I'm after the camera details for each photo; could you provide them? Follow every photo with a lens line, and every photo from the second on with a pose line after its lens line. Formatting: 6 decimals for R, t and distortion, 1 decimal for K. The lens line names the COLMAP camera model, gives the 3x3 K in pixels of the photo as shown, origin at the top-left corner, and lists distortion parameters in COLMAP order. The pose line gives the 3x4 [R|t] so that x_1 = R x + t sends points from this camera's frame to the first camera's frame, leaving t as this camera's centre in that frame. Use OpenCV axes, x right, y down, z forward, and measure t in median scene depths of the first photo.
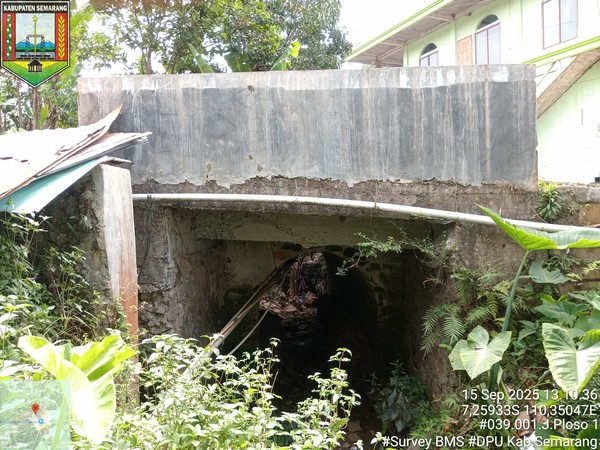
lens RADIAL K [[464.5, 0, 302.1], [0, 464.5, 223.2], [0, 0, 1]] dist [0.005312, -0.003341]
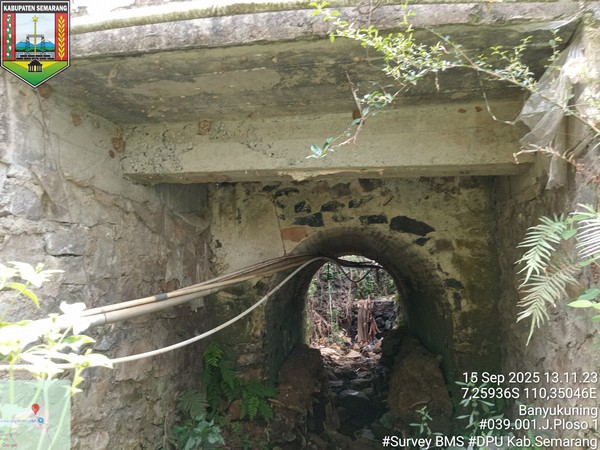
lens RADIAL K [[464.5, 0, 296.7], [0, 464.5, 226.0], [0, 0, 1]] dist [0.005312, -0.003341]
pose [[0.974025, -0.044396, -0.222047, 0.105592], [0.008947, 0.987371, -0.158172, 0.161362], [0.226265, 0.152076, 0.962121, 0.369670]]
